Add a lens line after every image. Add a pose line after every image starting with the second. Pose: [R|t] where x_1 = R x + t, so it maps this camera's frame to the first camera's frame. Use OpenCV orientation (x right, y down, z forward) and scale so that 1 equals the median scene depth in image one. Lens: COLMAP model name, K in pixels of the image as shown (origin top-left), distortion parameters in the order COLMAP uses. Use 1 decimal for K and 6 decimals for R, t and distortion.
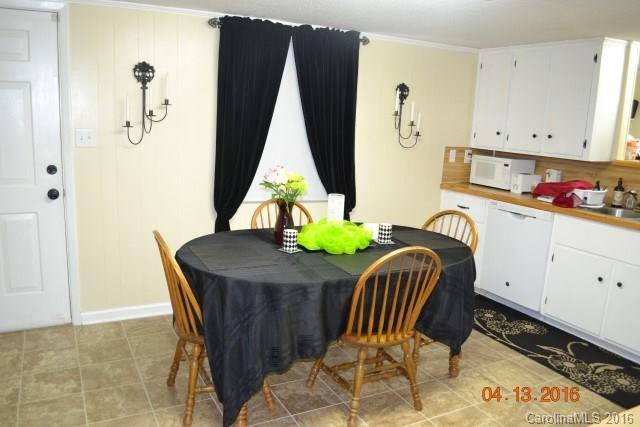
lens RADIAL K [[513.0, 0, 318.7], [0, 513.0, 213.1], [0, 0, 1]] dist [-0.080924, 0.007770]
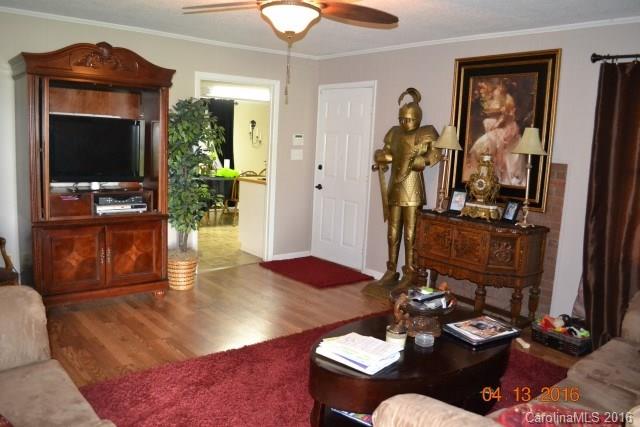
lens RADIAL K [[513.0, 0, 319.8], [0, 513.0, 213.1], [0, 0, 1]] dist [-0.080924, 0.007770]
pose [[0.973964, -0.028594, 0.224891, -0.081242], [0.035931, 0.998945, -0.028602, 0.260510], [-0.223836, 0.035938, 0.973964, -1.392538]]
